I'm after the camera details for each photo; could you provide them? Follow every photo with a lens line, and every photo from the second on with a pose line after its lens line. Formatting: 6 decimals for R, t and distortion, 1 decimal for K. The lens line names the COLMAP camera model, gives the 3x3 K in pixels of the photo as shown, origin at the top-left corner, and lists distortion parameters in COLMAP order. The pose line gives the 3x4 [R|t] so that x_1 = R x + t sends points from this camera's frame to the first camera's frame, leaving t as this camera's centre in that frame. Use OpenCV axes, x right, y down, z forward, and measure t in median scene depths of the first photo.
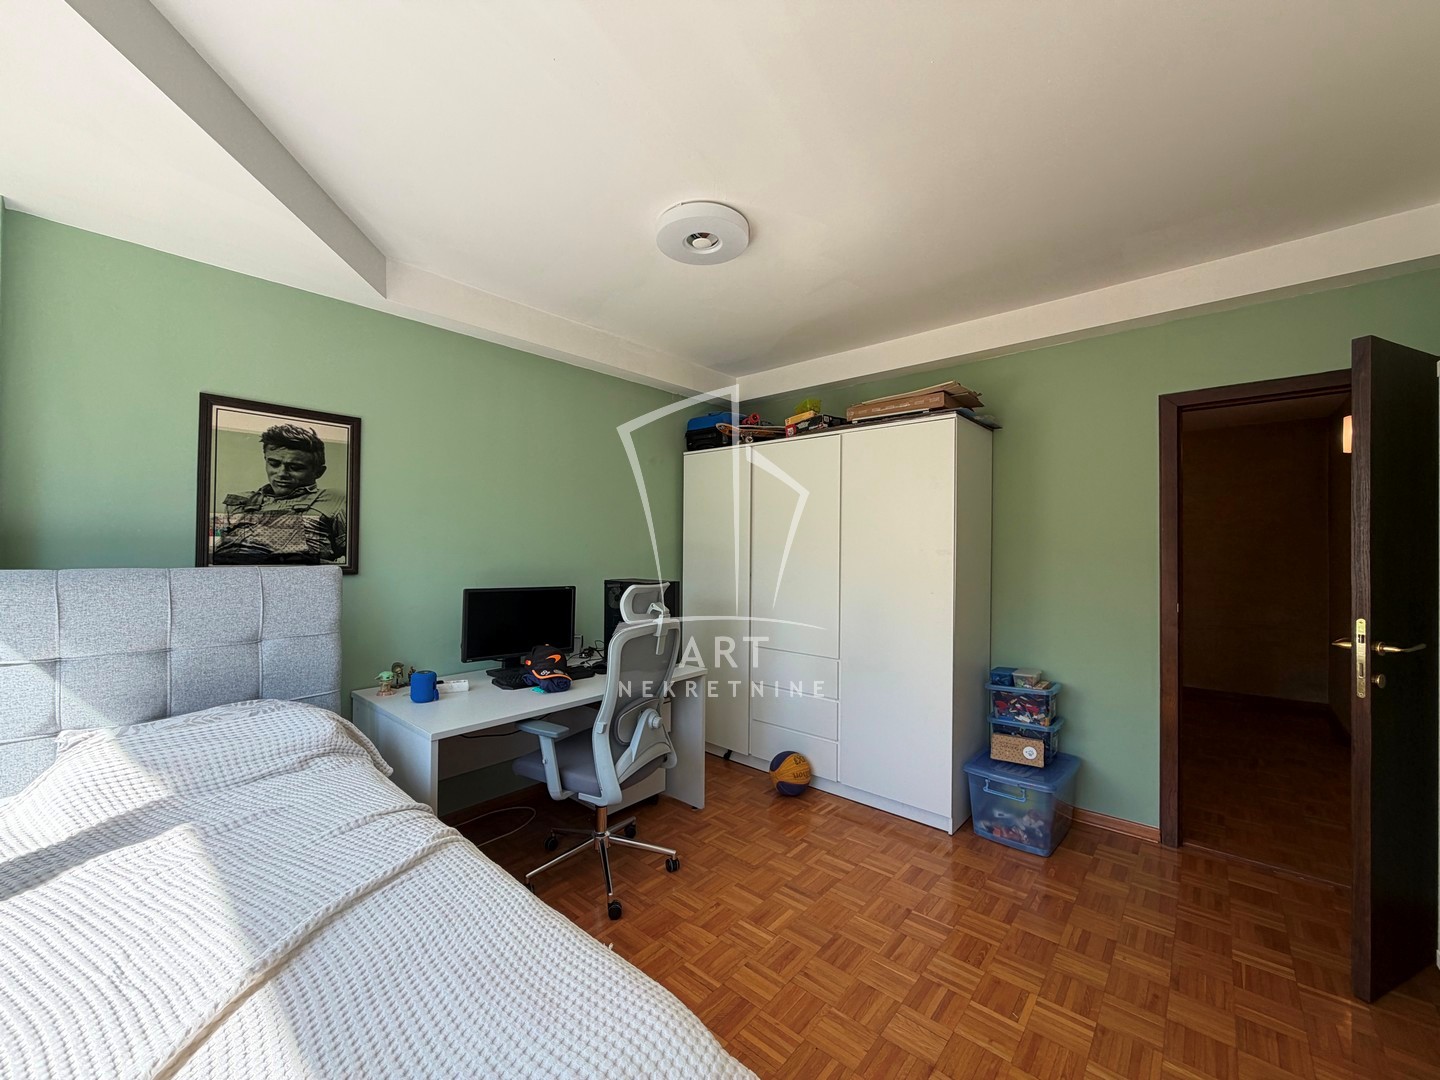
lens RADIAL K [[568.9, 0, 720.0], [0, 568.9, 540.0], [0, 0, 1]] dist [0.001556, 0.000134]
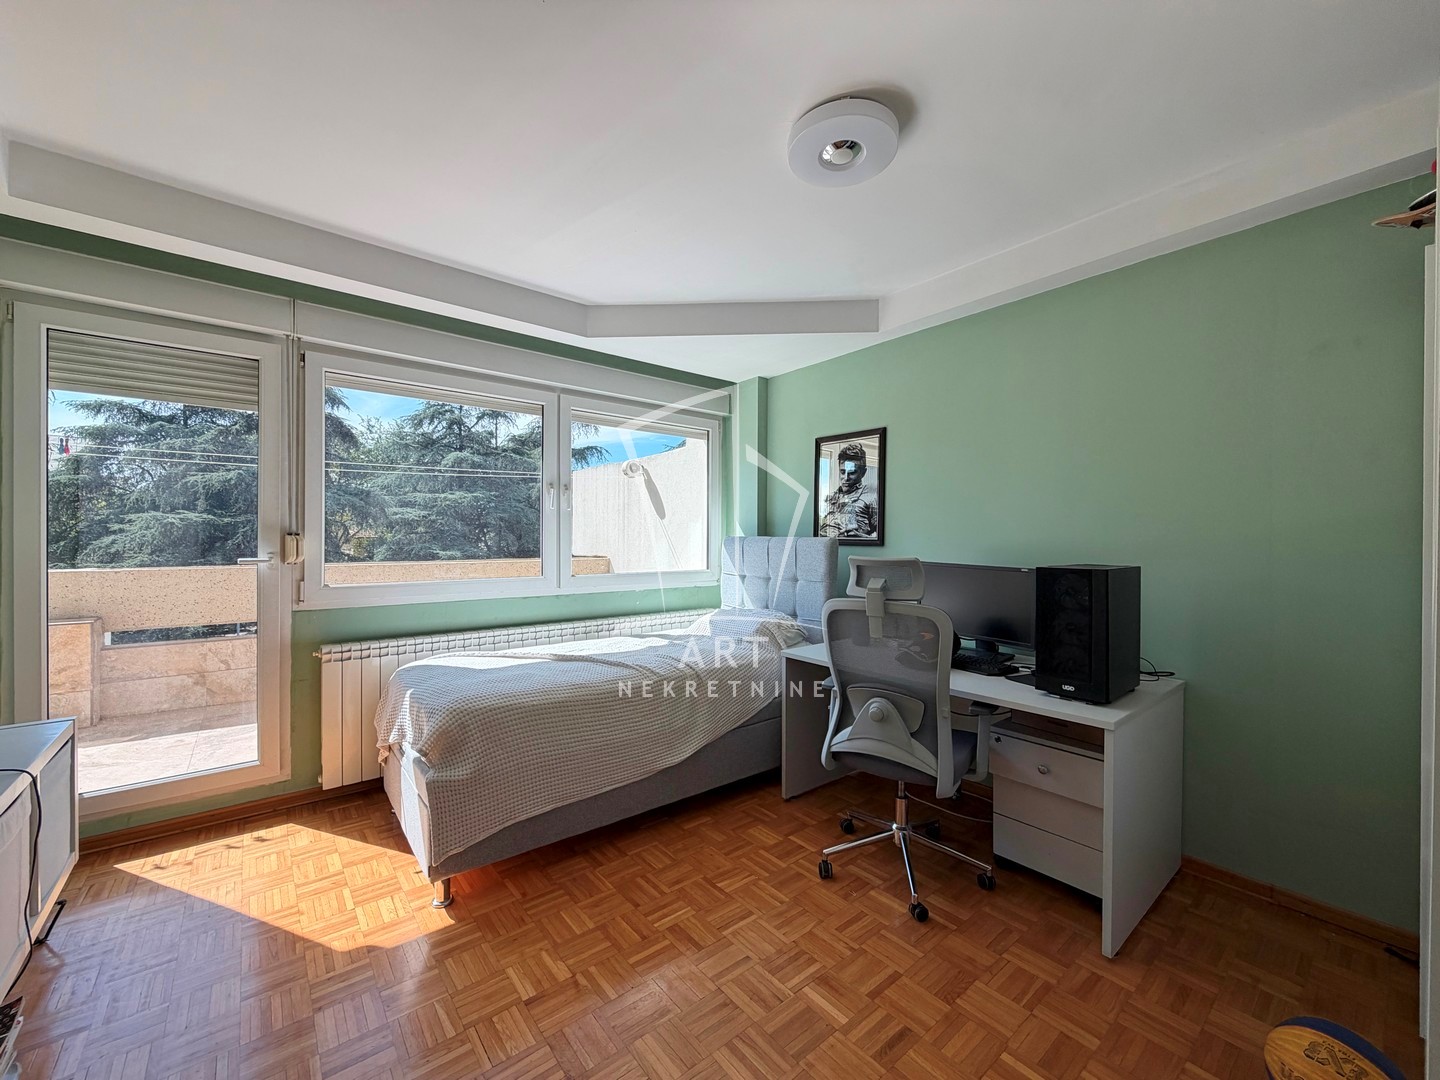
lens RADIAL K [[576.2, 0, 711.9], [0, 576.2, 538.3], [0, 0, 1]] dist [-0.003044, -0.000045]
pose [[-0.181261, -0.006307, -0.983415, 0.824692], [0.006047, 0.999953, -0.007528, 0.055504], [0.983416, -0.007311, -0.181214, 0.932300]]
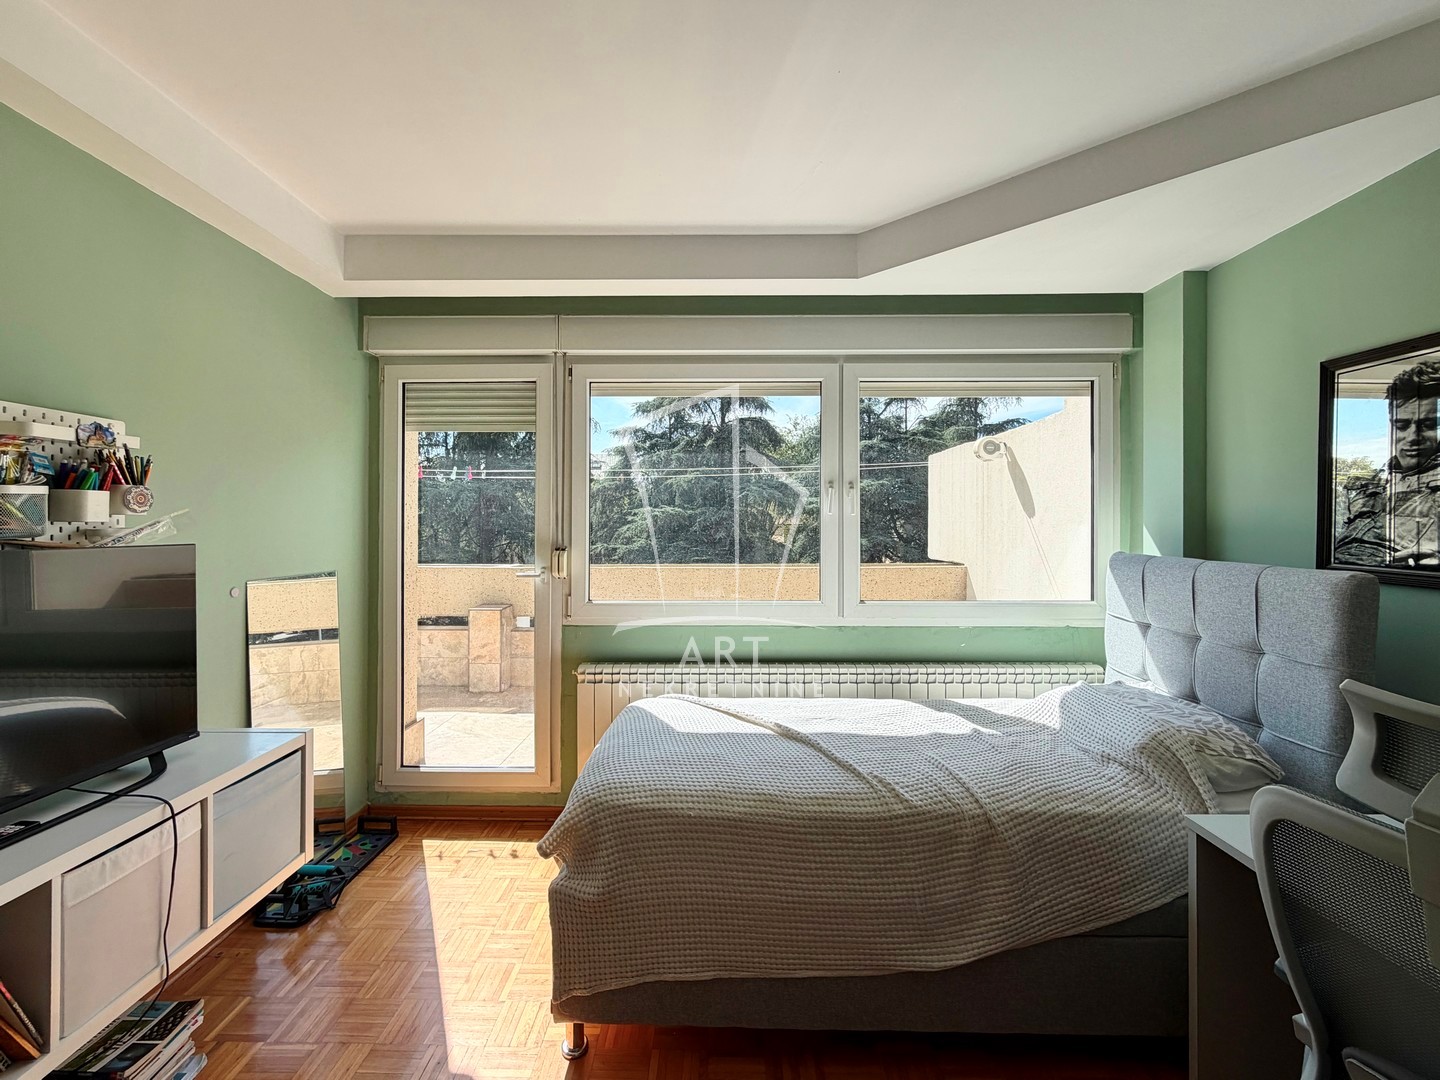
lens RADIAL K [[589.0, 0, 714.1], [0, 589.0, 520.0], [0, 0, 1]] dist [0.000688, 0.000567]
pose [[-0.766706, -0.007348, -0.641956, 0.339143], [0.004042, 0.999859, -0.016272, -0.008535], [0.641986, -0.015071, -0.766569, 1.012277]]
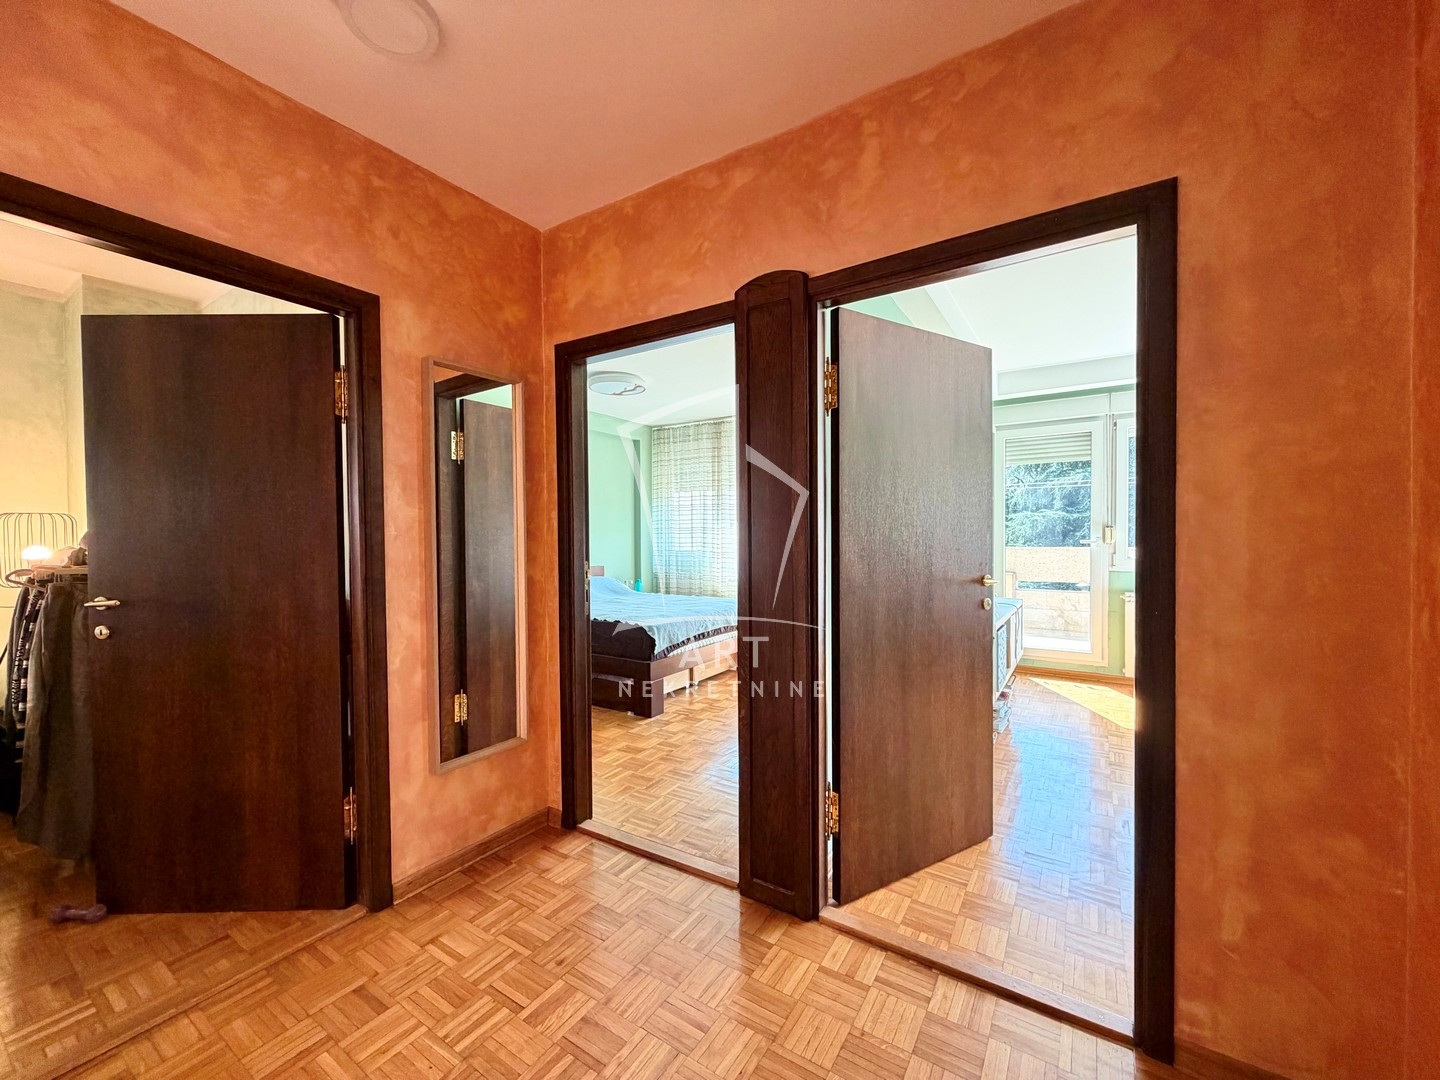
lens RADIAL K [[576.2, 0, 711.9], [0, 576.2, 538.3], [0, 0, 1]] dist [-0.003044, -0.000045]
pose [[-0.992339, -0.000113, -0.123544, 1.525667], [-0.000164, 1.000000, 0.000399, 0.073786], [0.123544, 0.000416, -0.992339, 1.787561]]
